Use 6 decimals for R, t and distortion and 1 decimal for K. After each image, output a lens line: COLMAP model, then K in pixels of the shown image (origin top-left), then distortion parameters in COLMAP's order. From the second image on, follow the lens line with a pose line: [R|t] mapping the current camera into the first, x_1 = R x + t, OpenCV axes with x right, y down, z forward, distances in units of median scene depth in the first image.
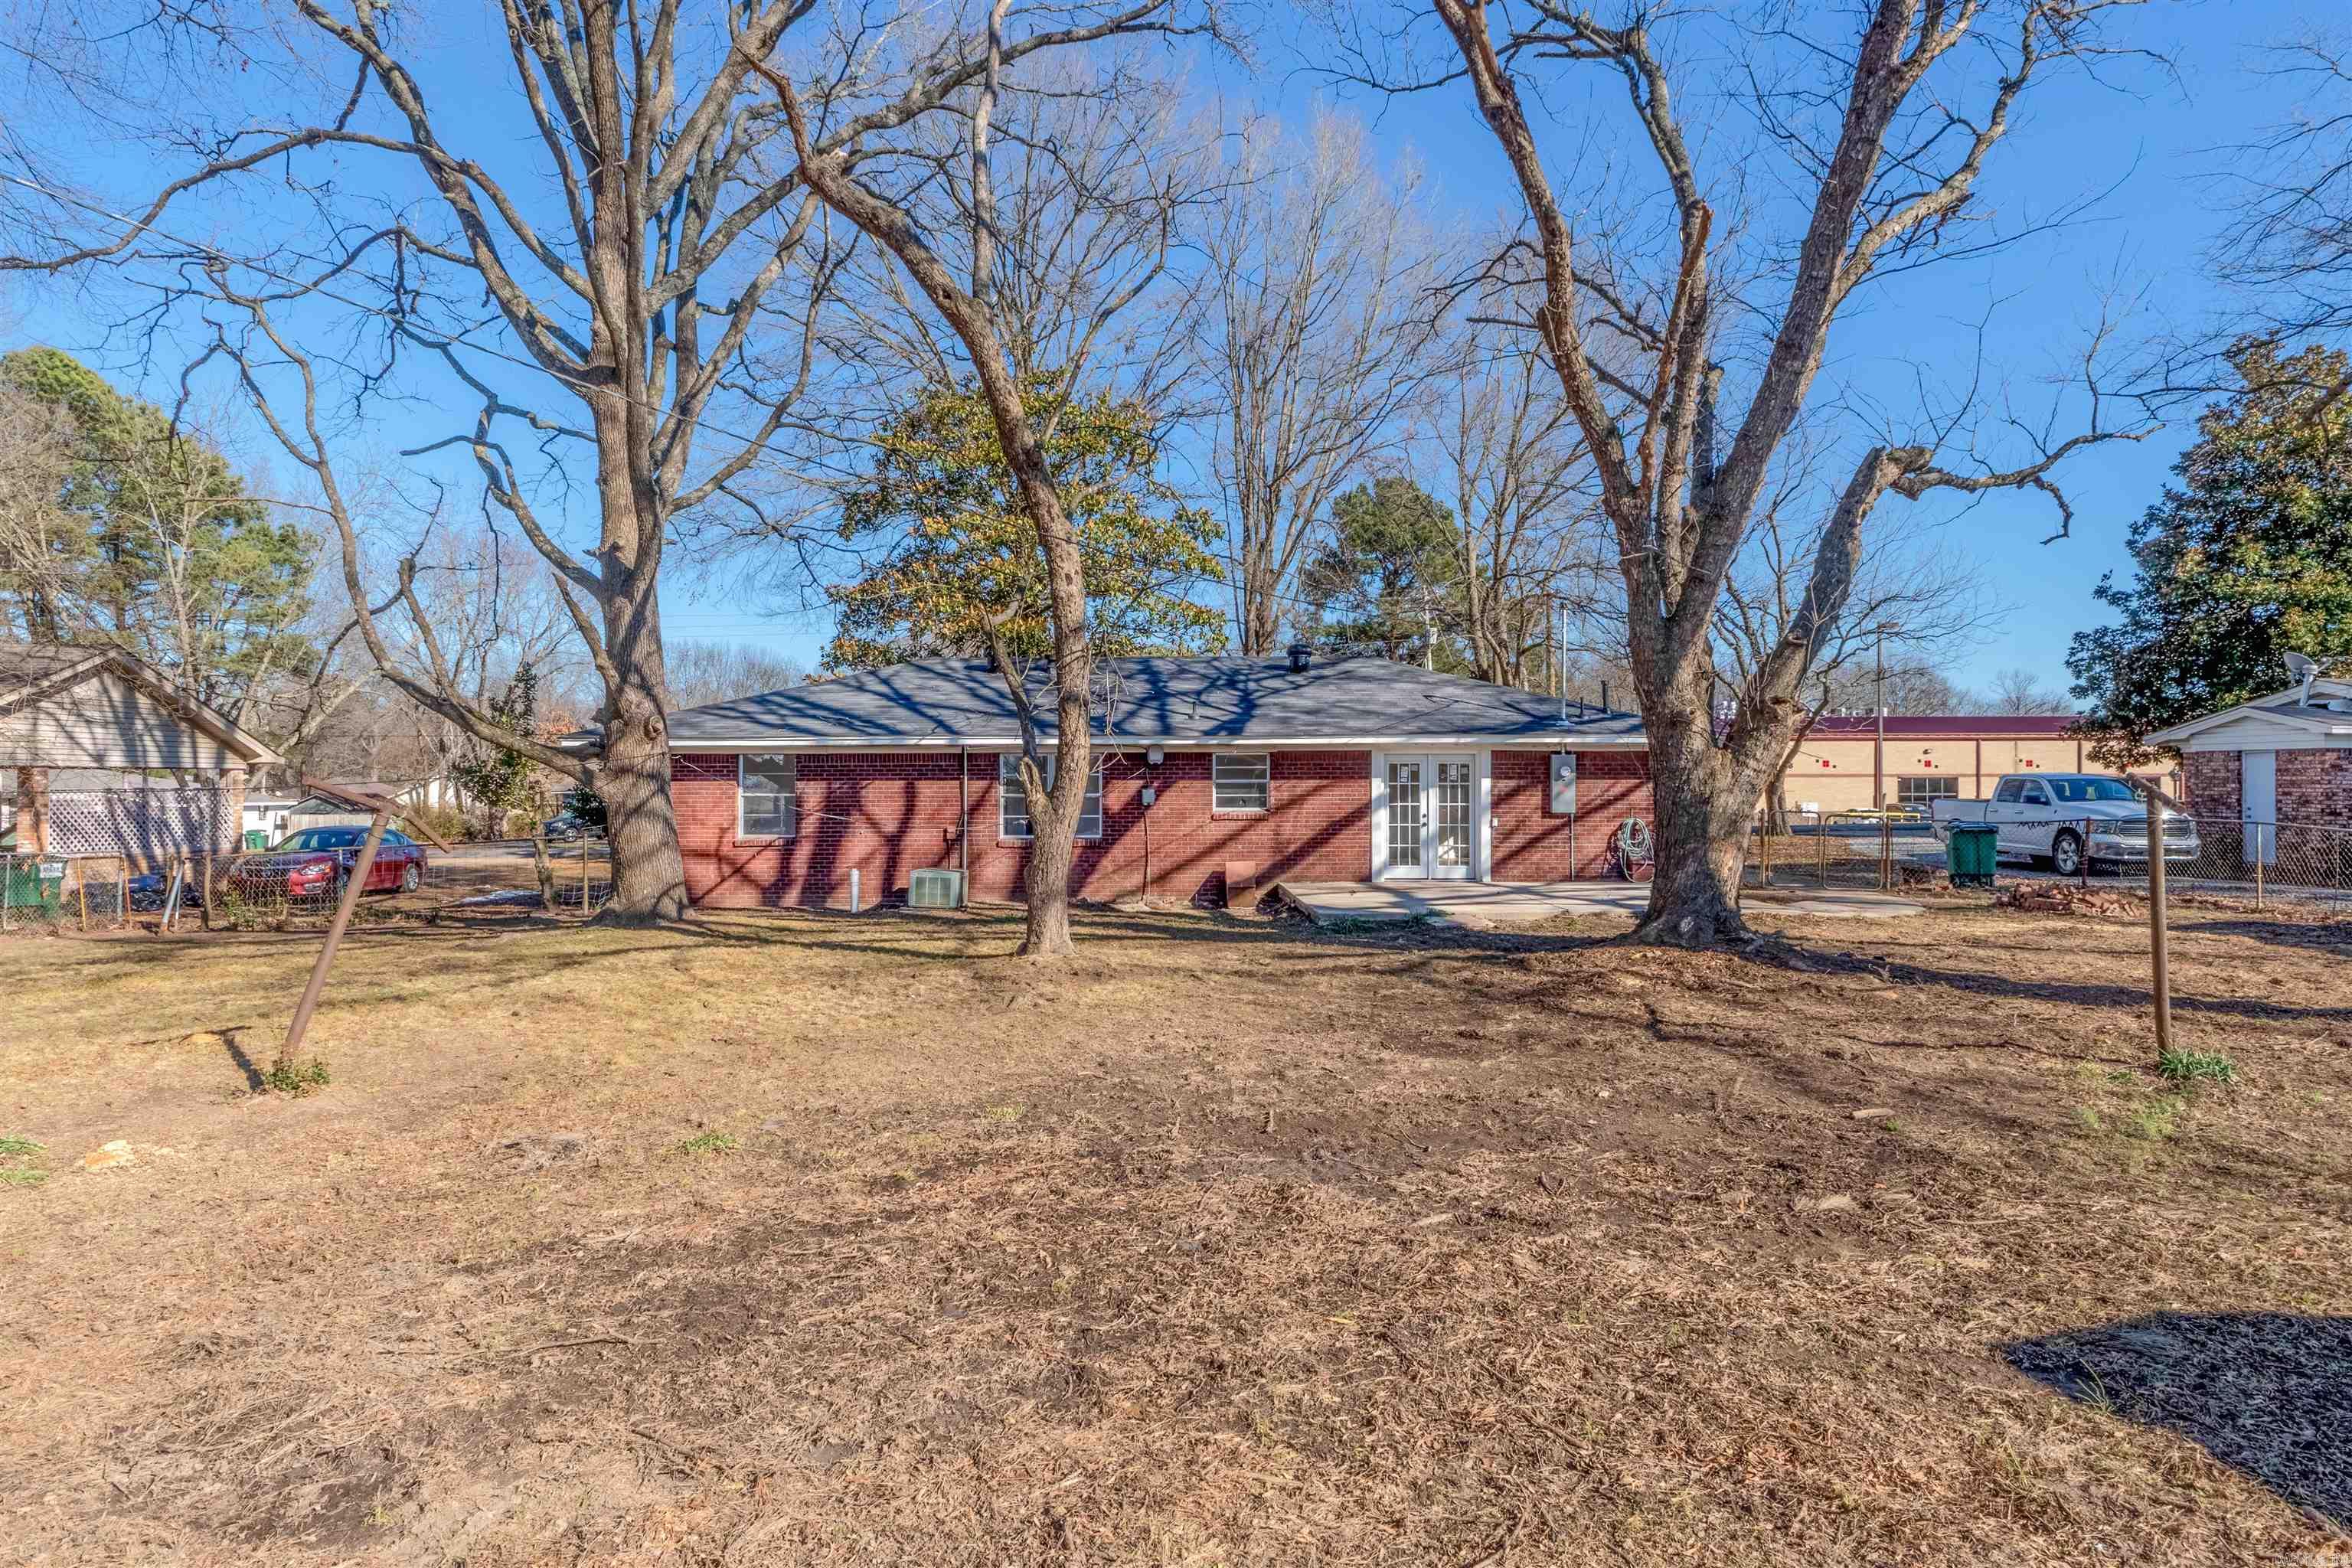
lens RADIAL K [[1426.6, 0, 1176.0], [0, 1426.6, 784.0], [0, 0, 1]] dist [-0.001410, -0.000126]
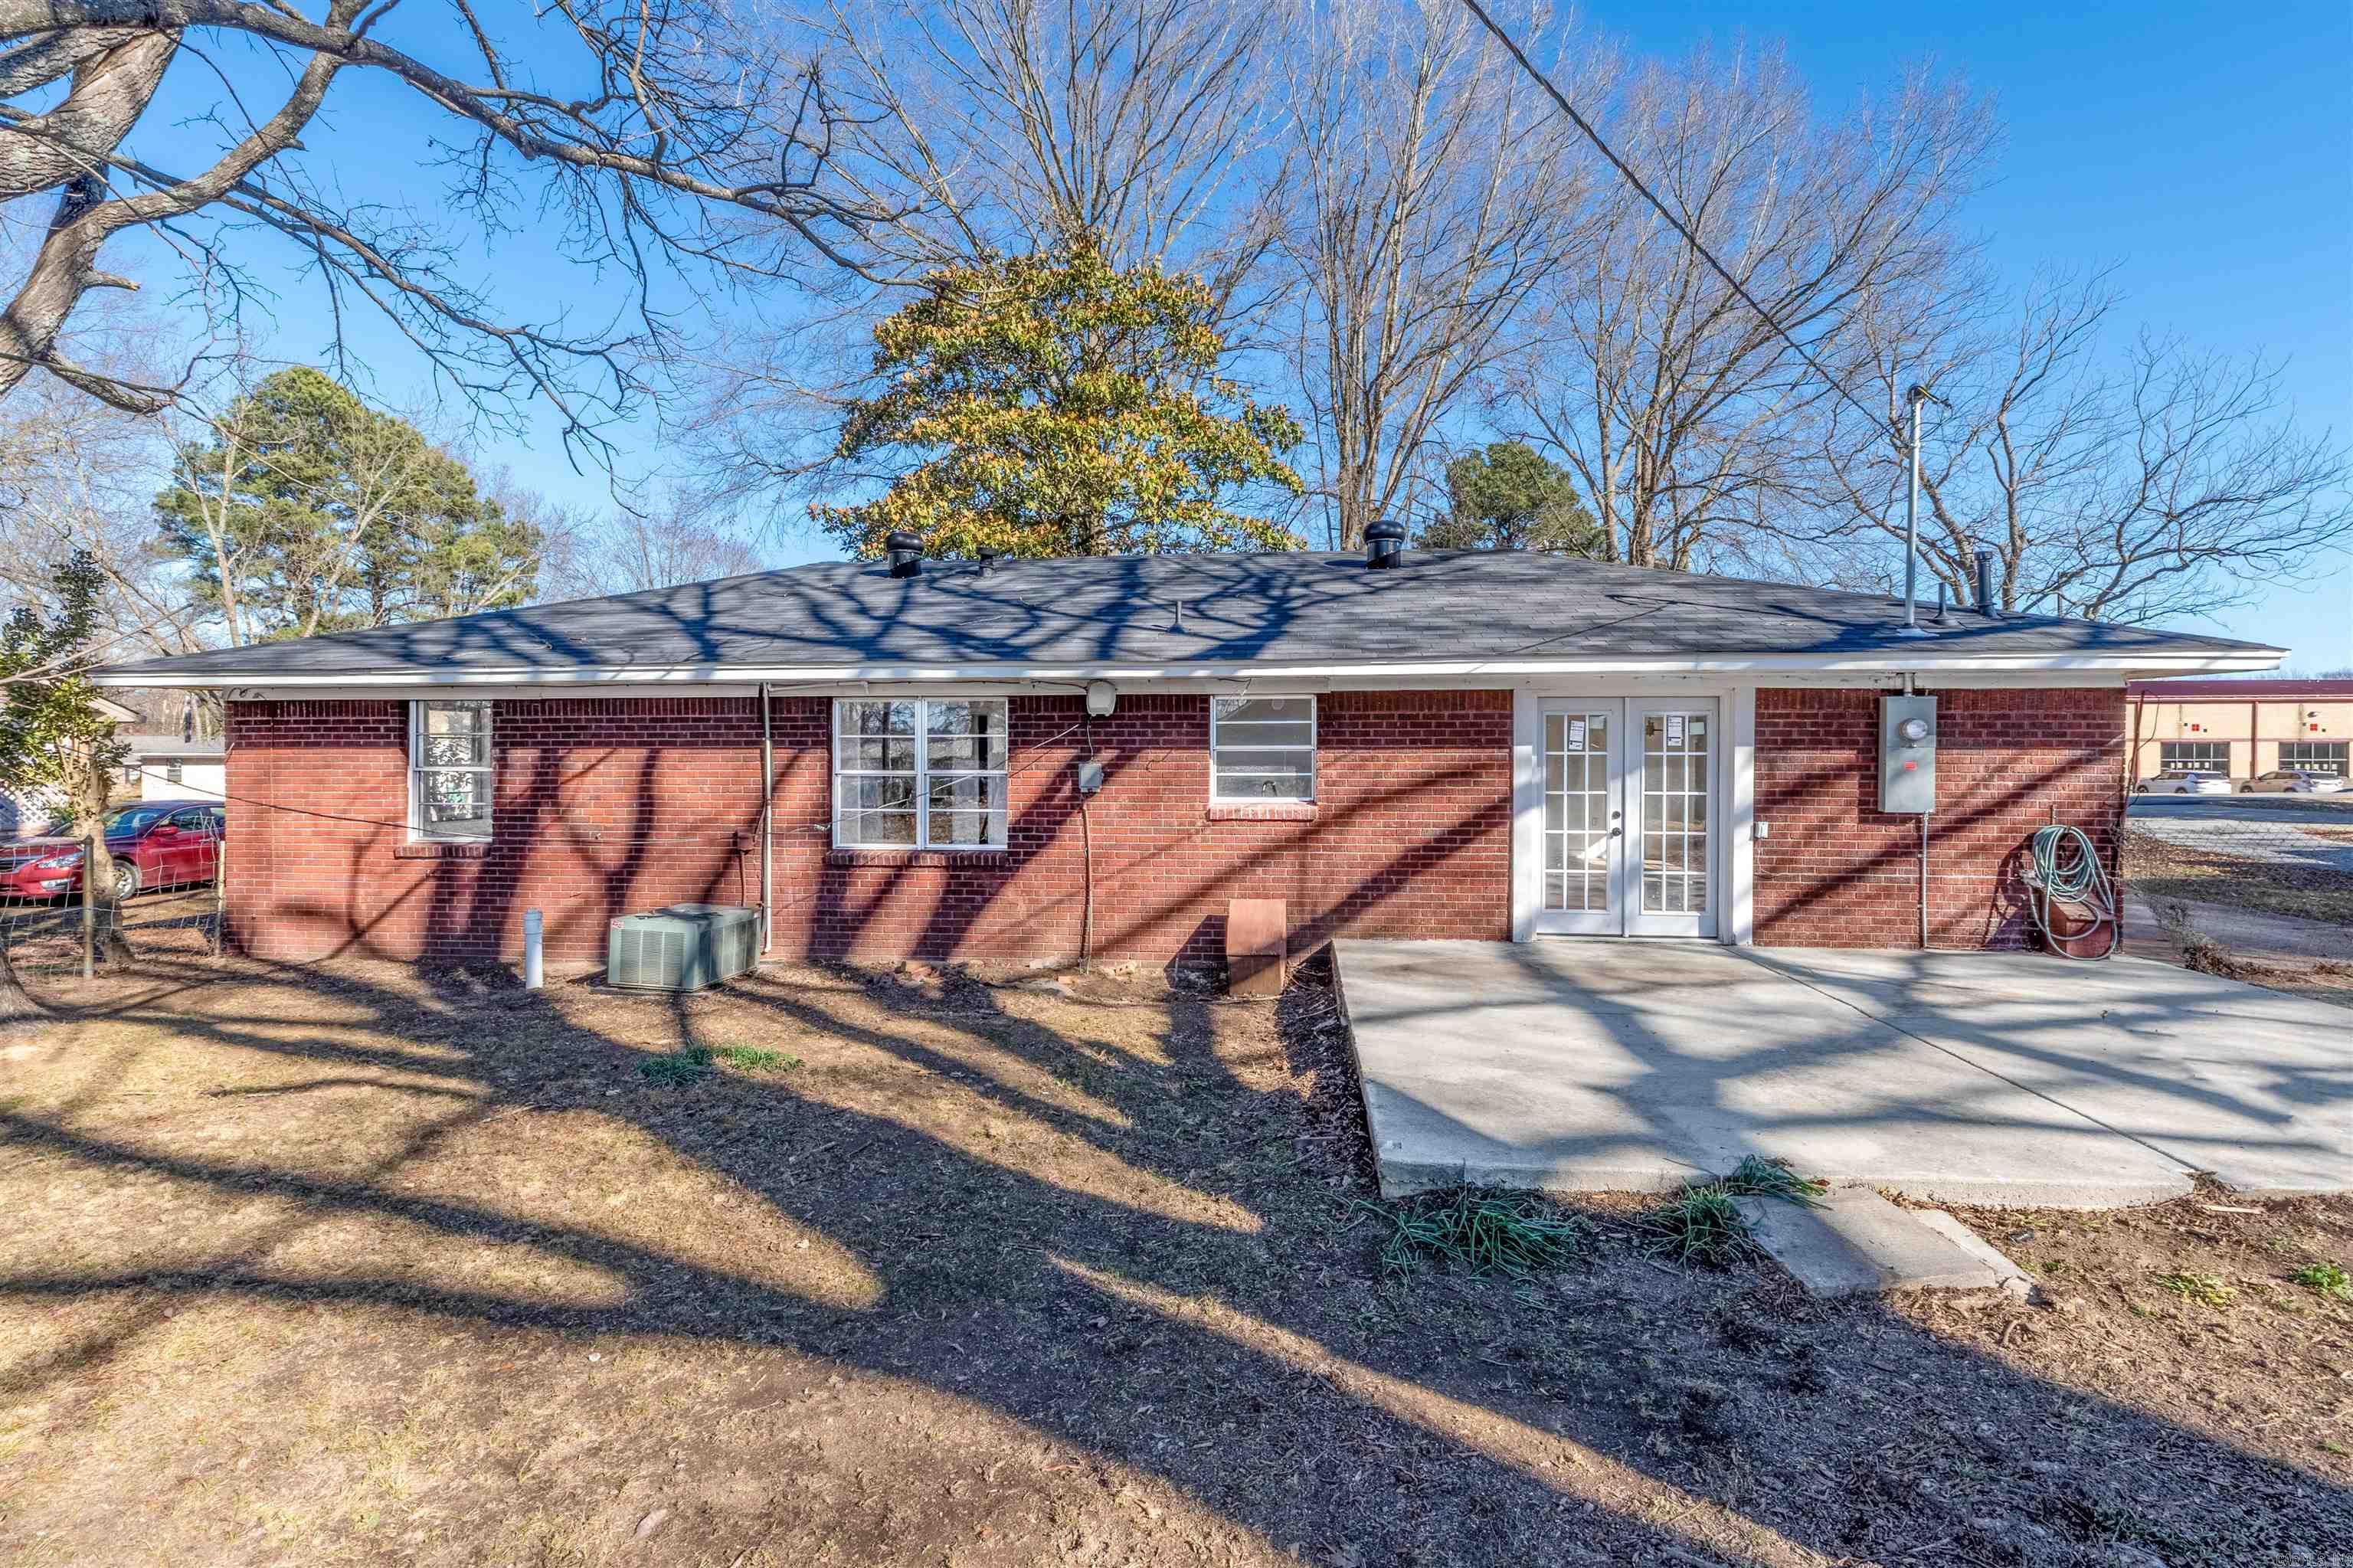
lens RADIAL K [[1171.1, 0, 1176.5], [0, 1171.1, 784.0], [0, 0, 1]] dist [0.000937, -0.000124]
pose [[0.993723, 0.004767, -0.111770, 0.062344], [-0.001259, 0.999505, 0.031439, -0.002549], [0.111864, -0.031101, 0.993237, 0.559568]]
